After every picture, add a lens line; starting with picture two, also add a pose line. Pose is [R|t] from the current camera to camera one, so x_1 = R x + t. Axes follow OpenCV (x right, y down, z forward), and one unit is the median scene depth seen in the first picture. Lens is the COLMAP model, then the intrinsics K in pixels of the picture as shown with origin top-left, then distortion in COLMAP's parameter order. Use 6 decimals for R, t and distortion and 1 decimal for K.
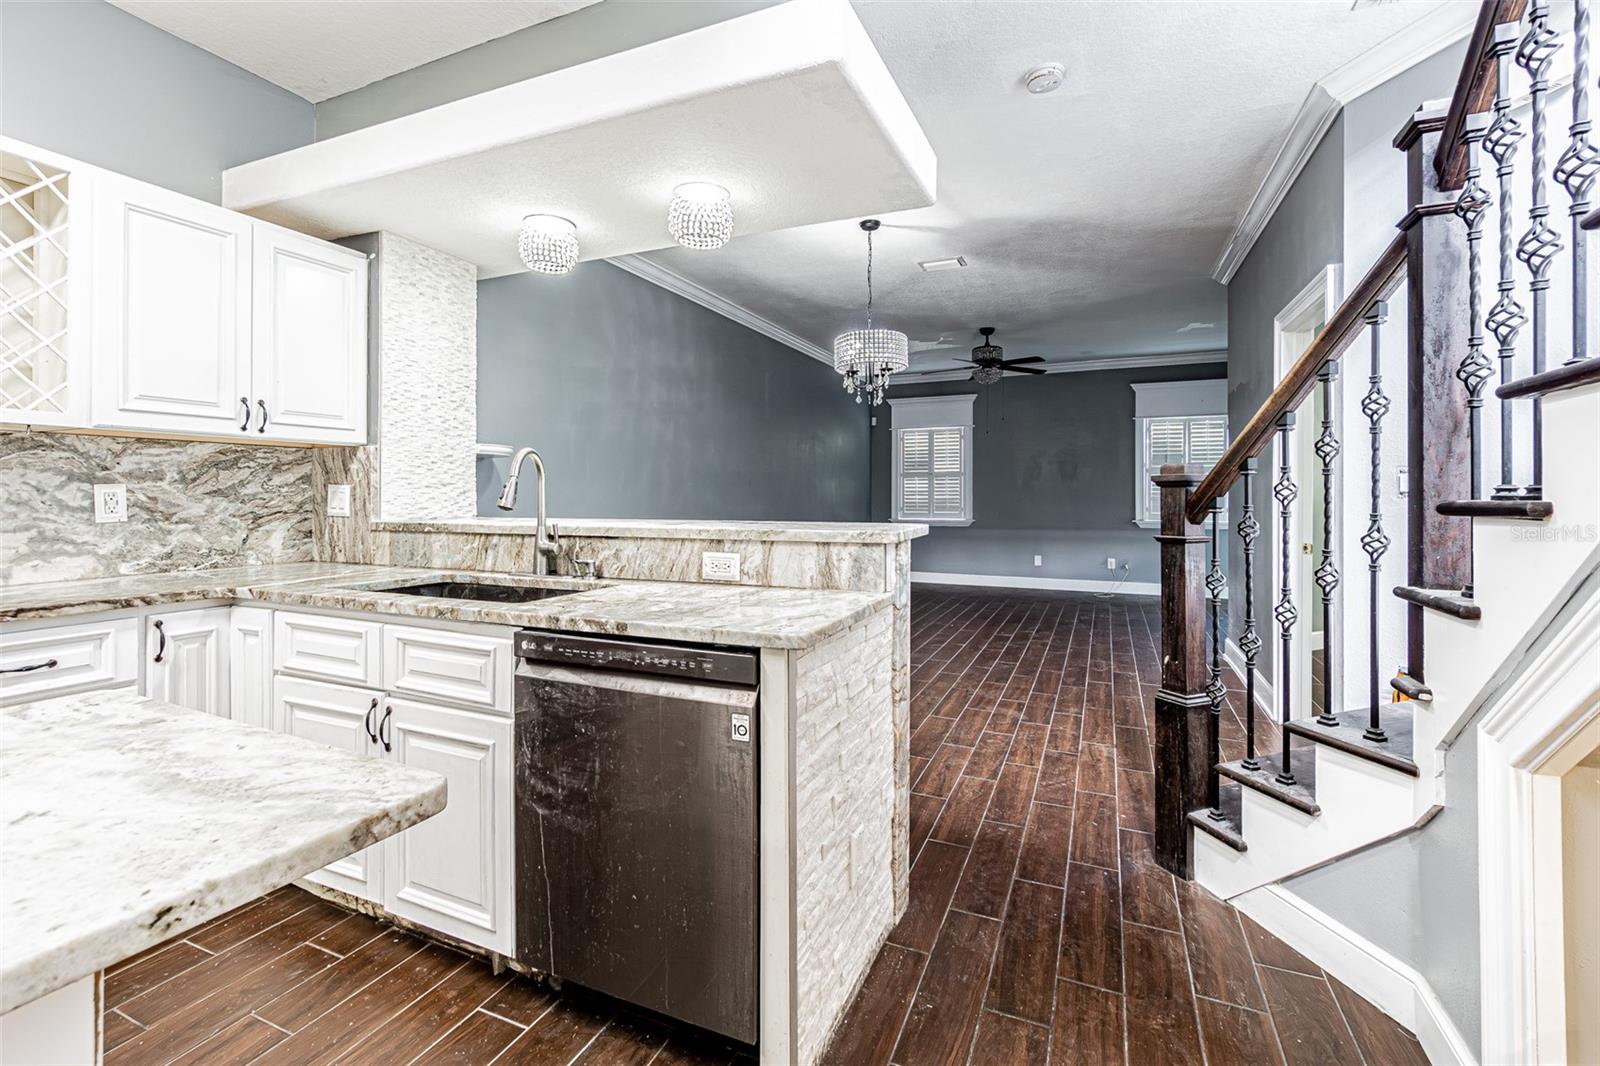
lens RADIAL K [[712.8, 0, 793.5], [0, 712.8, 495.9], [0, 0, 1]] dist [-0.002595, -0.000297]
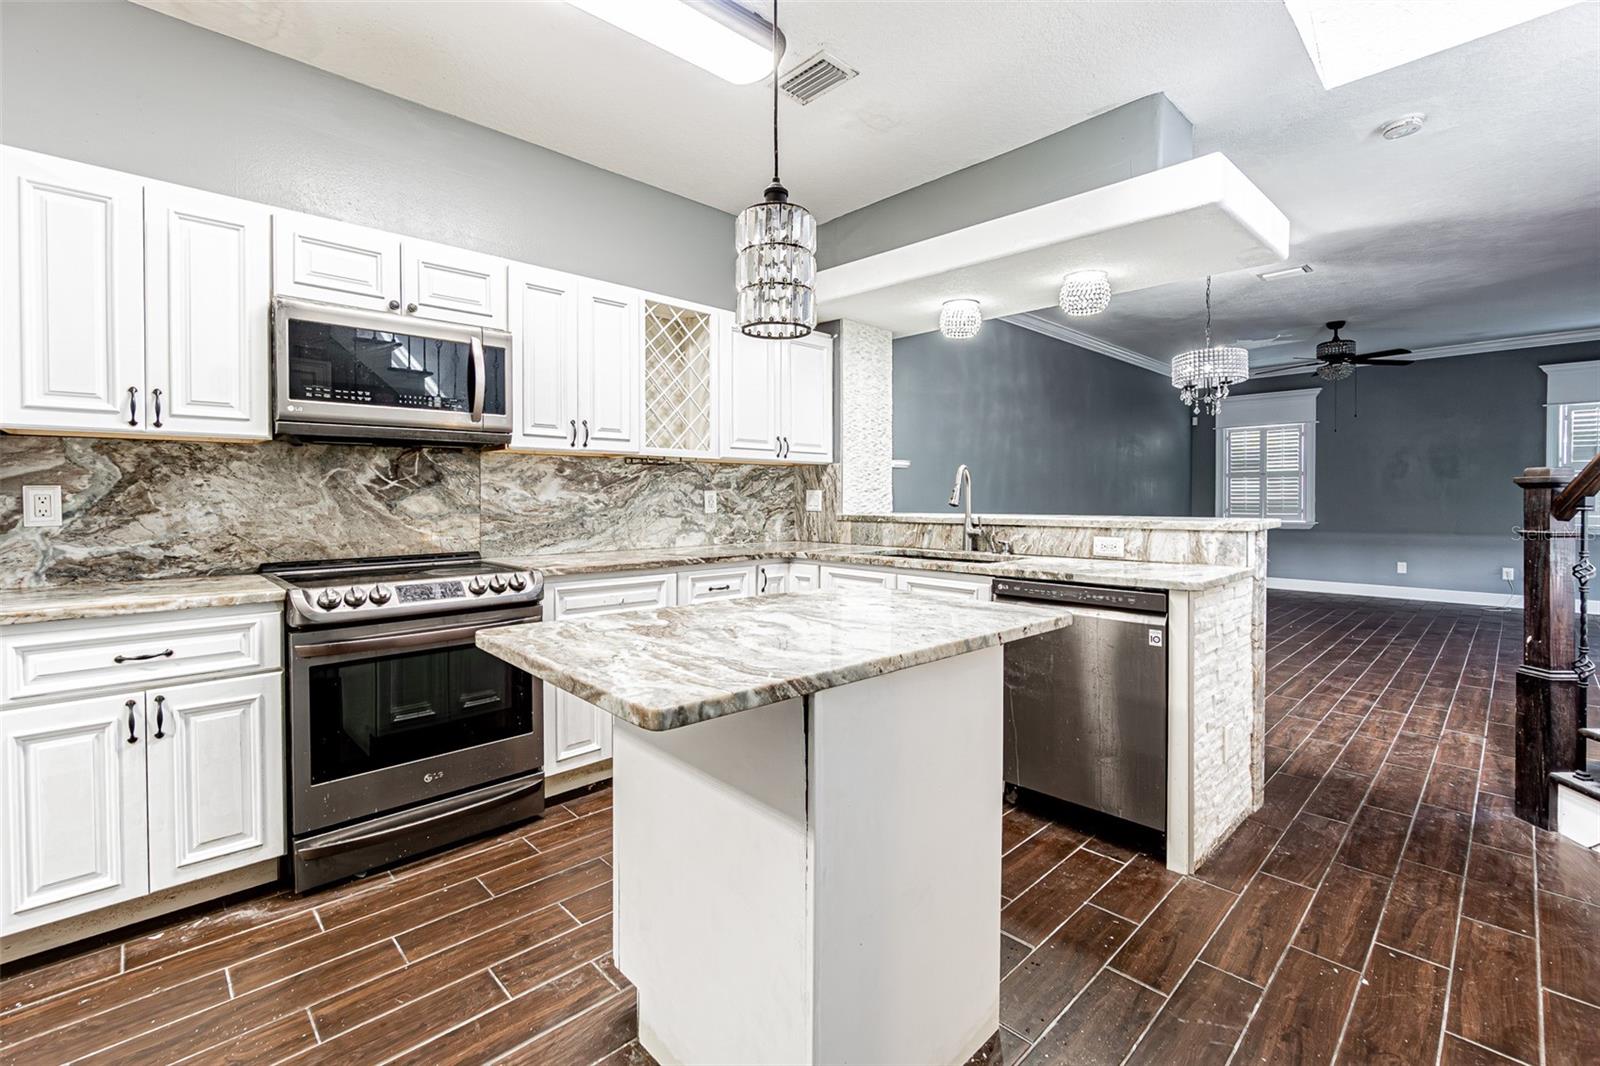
lens RADIAL K [[708.4, 0, 792.2], [0, 708.4, 505.8], [0, 0, 1]] dist [-0.004250, 0.004904]
pose [[0.926137, 0.002757, -0.377177, -0.132289], [0.001716, 0.999932, 0.011523, 0.000329], [0.377184, -0.011320, 0.926069, -0.463221]]
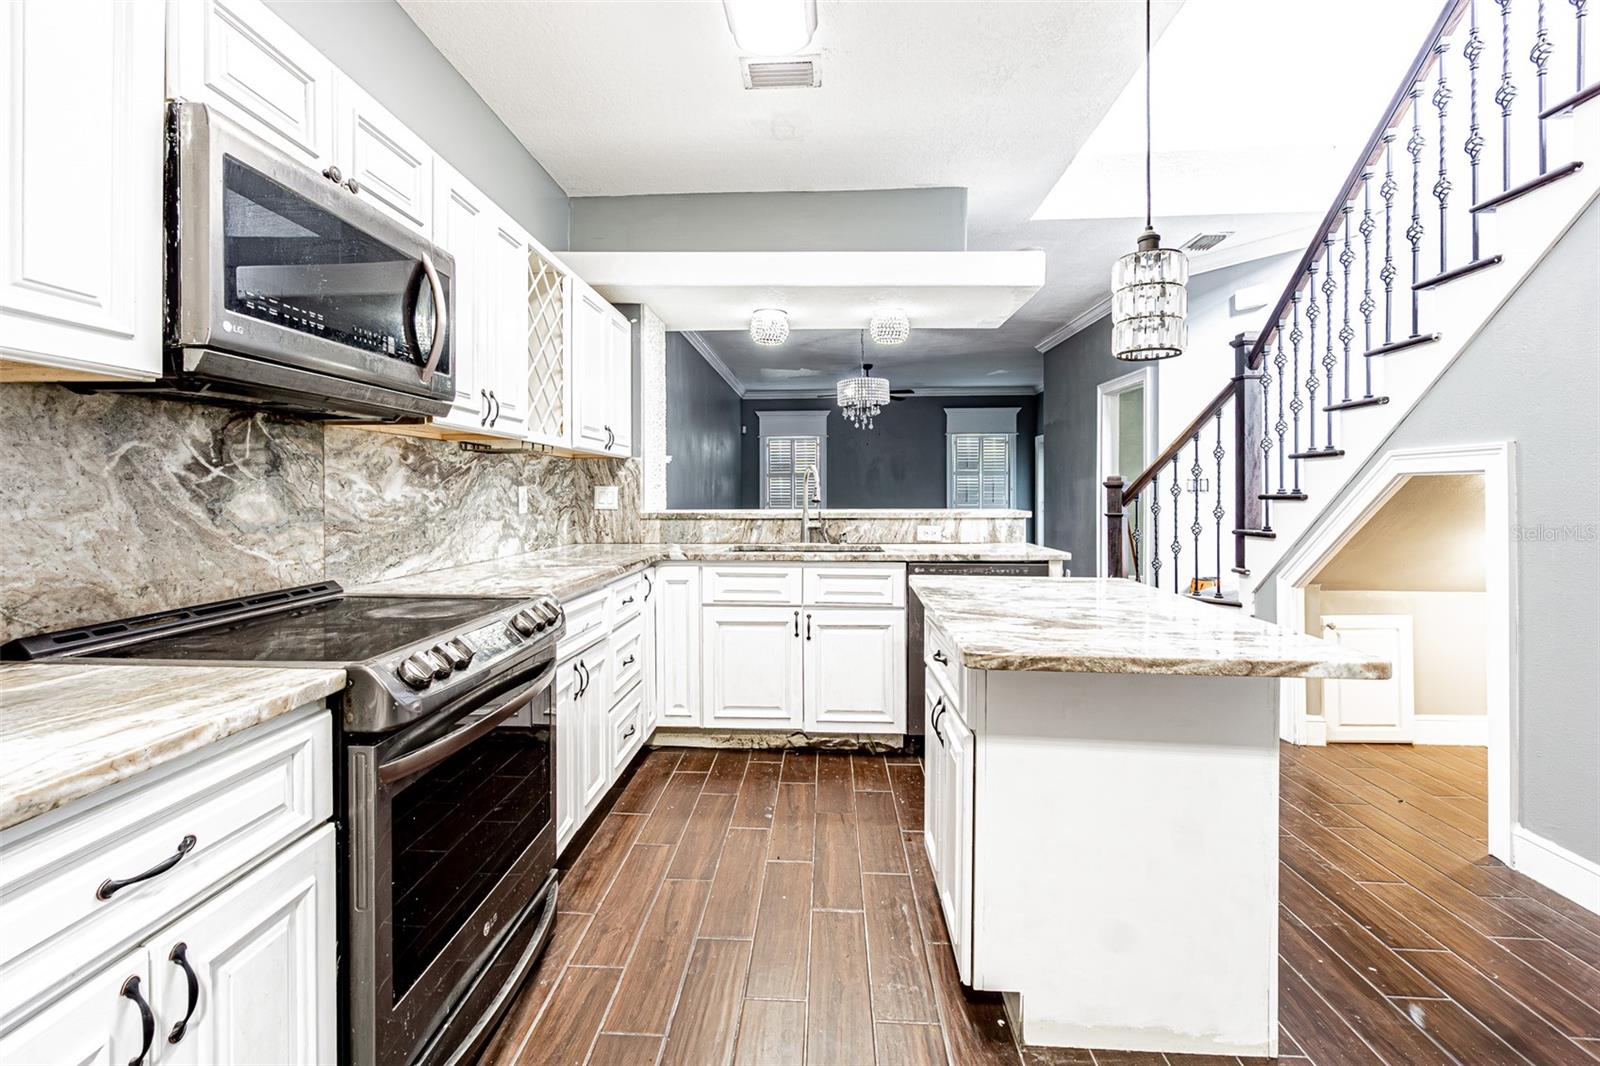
lens RADIAL K [[701.8, 0, 798.2], [0, 701.8, 498.0], [0, 0, 1]] dist [-0.000268, 0.000353]
pose [[0.931964, -0.005534, 0.362509, -0.894998], [0.002664, 0.999961, 0.008416, -0.003811], [-0.362541, -0.006878, 0.931942, -0.438373]]
